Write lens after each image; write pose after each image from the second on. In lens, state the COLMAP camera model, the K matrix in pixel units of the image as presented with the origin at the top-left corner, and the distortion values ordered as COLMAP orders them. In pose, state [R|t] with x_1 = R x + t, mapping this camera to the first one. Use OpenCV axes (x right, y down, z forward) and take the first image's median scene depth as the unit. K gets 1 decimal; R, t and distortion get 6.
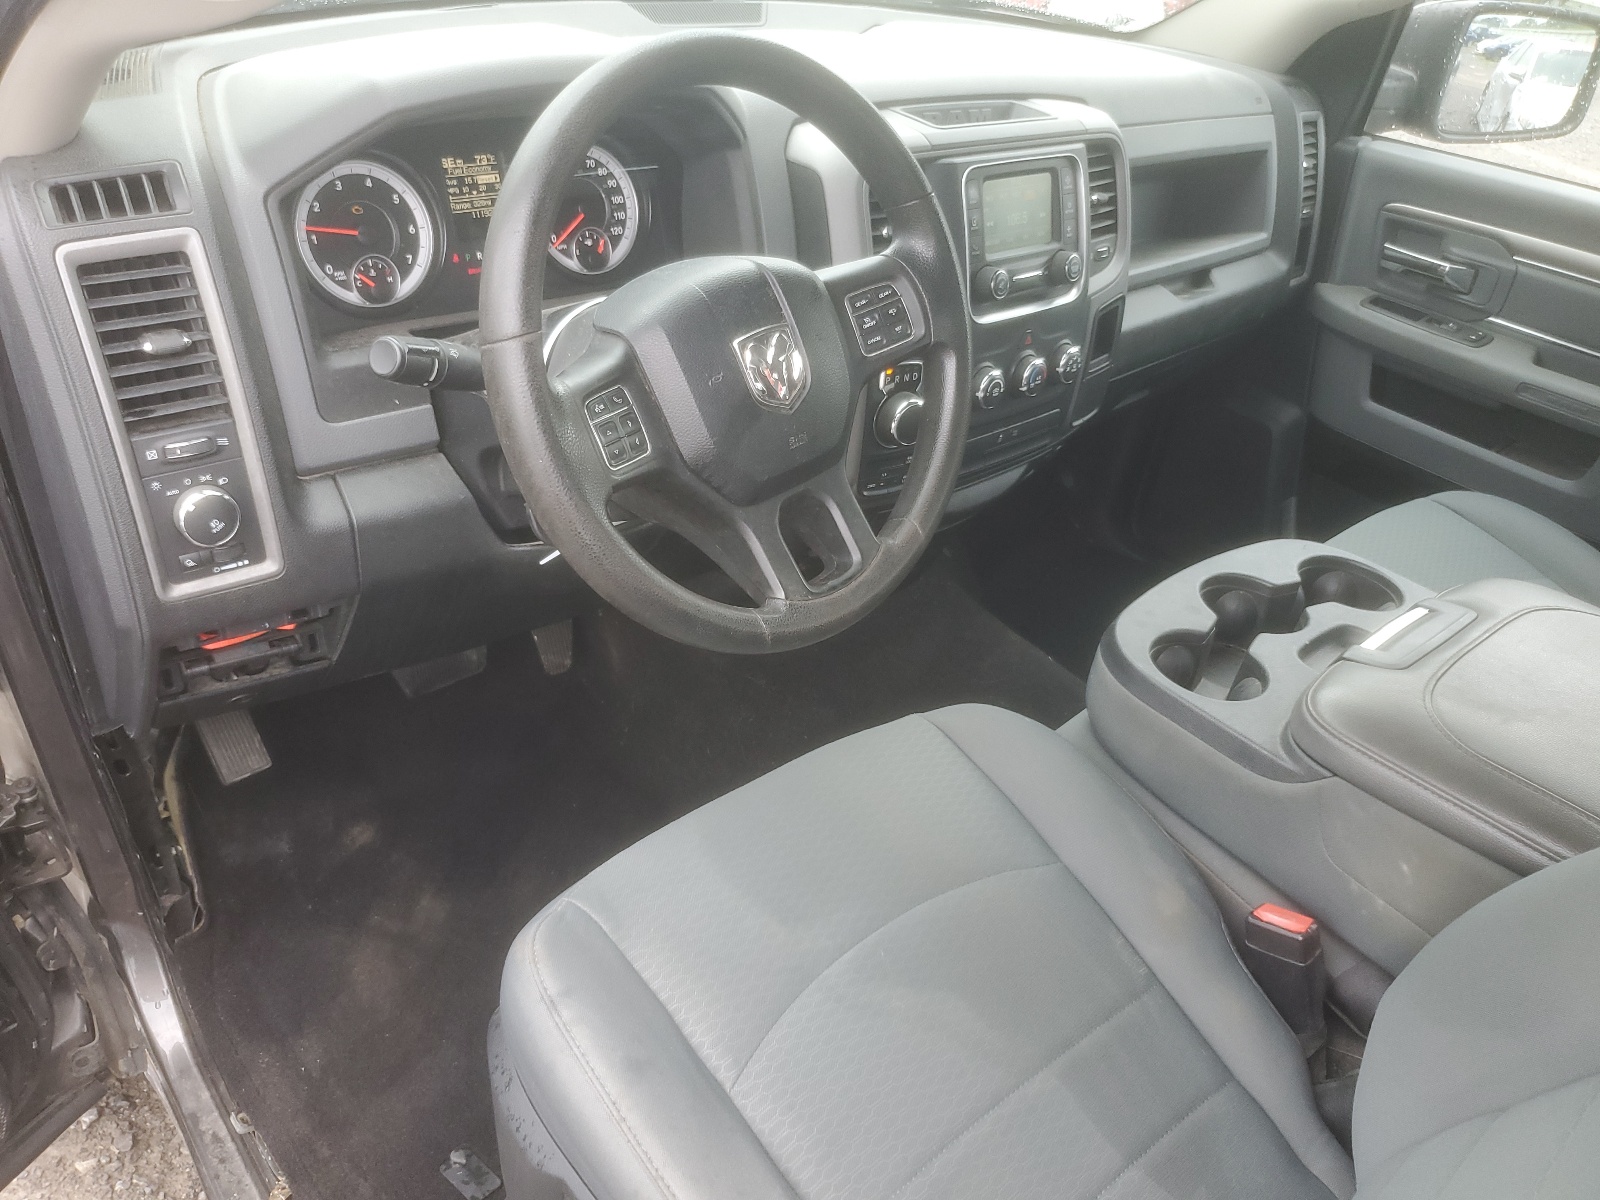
lens RADIAL K [[1224.1, 0, 800.0], [0, 1224.1, 600.0], [0, 0, 1]] dist [0.002663, 0.007580]
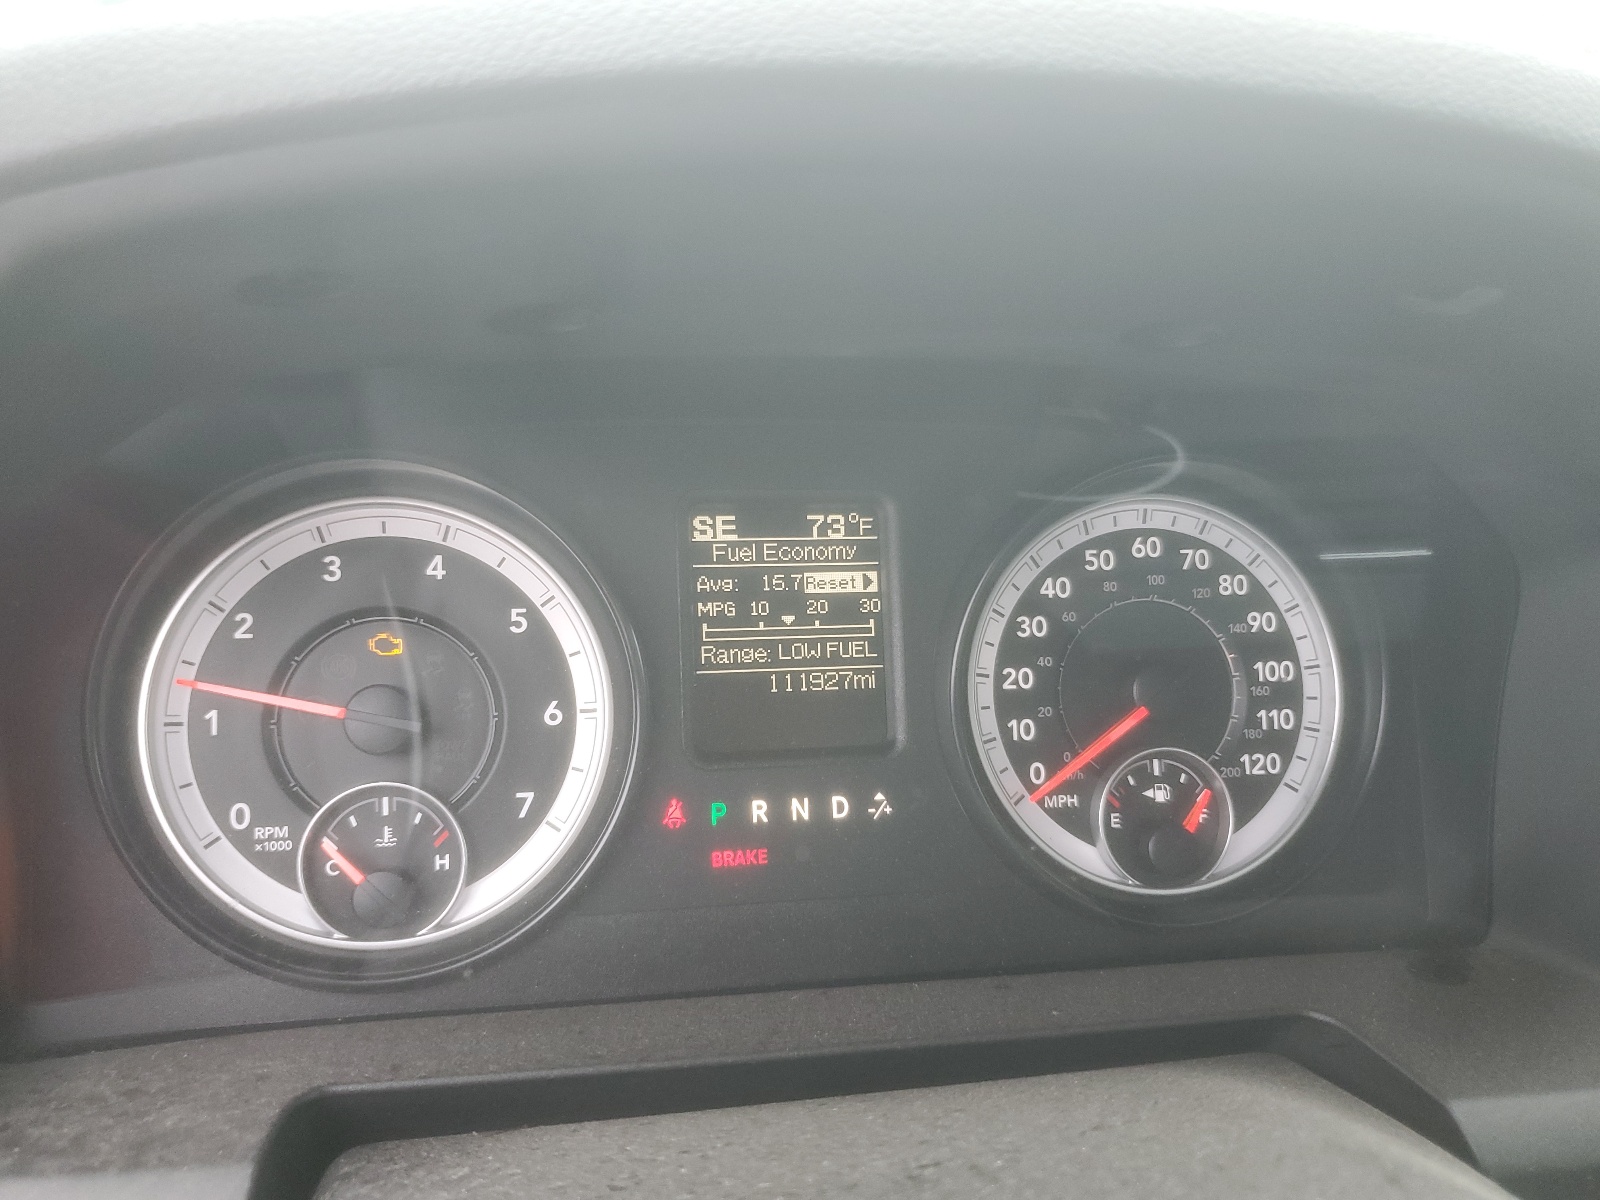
lens RADIAL K [[1200.6, 0, 800.0], [0, 1200.6, 600.0], [0, 0, 1]] dist [0.022091, -0.017598]
pose [[0.838273, 0.048798, -0.543062, -0.091534], [-0.232689, 0.932754, -0.275366, -0.251448], [0.493106, 0.357197, 0.793257, 0.750326]]
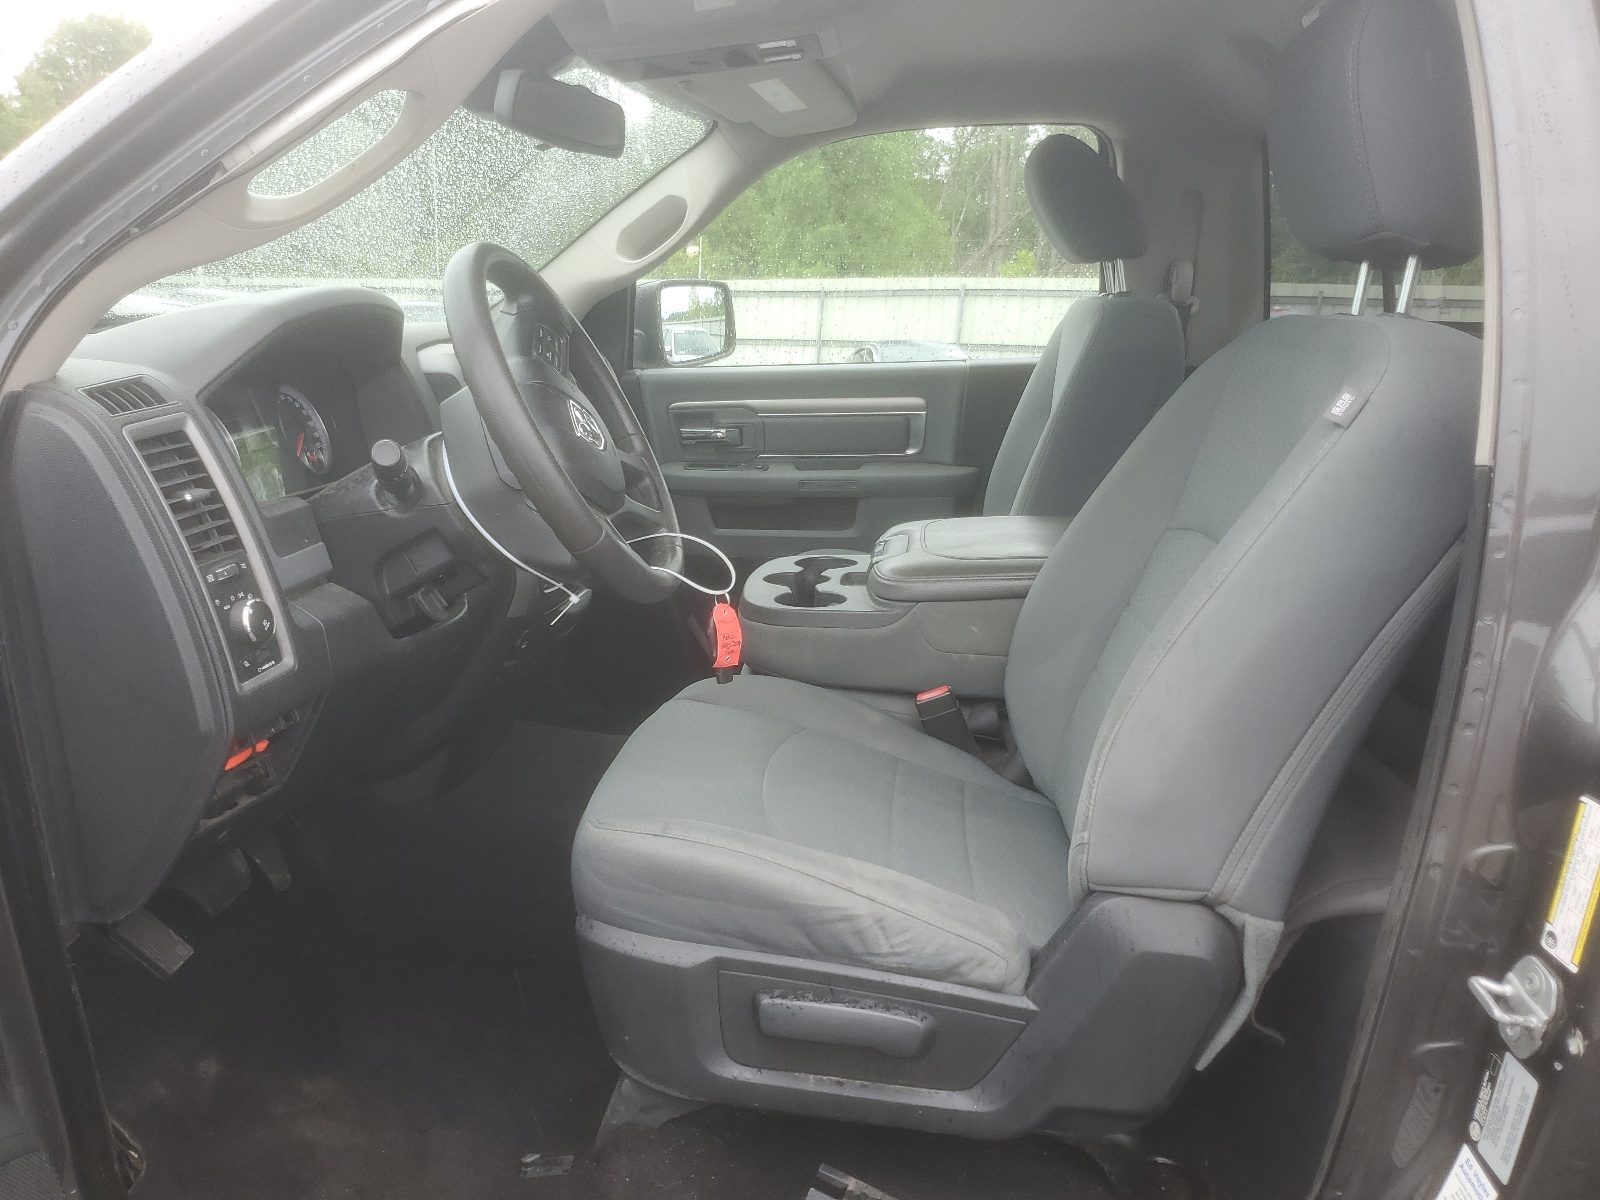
lens RADIAL K [[1224.1, 0, 800.0], [0, 1224.1, 600.0], [0, 0, 1]] dist [0.002663, 0.007580]
pose [[0.726357, -0.272793, 0.630864, -0.704479], [0.449807, 0.882677, -0.136214, 0.273712], [-0.519691, 0.382707, 0.763843, -0.212882]]
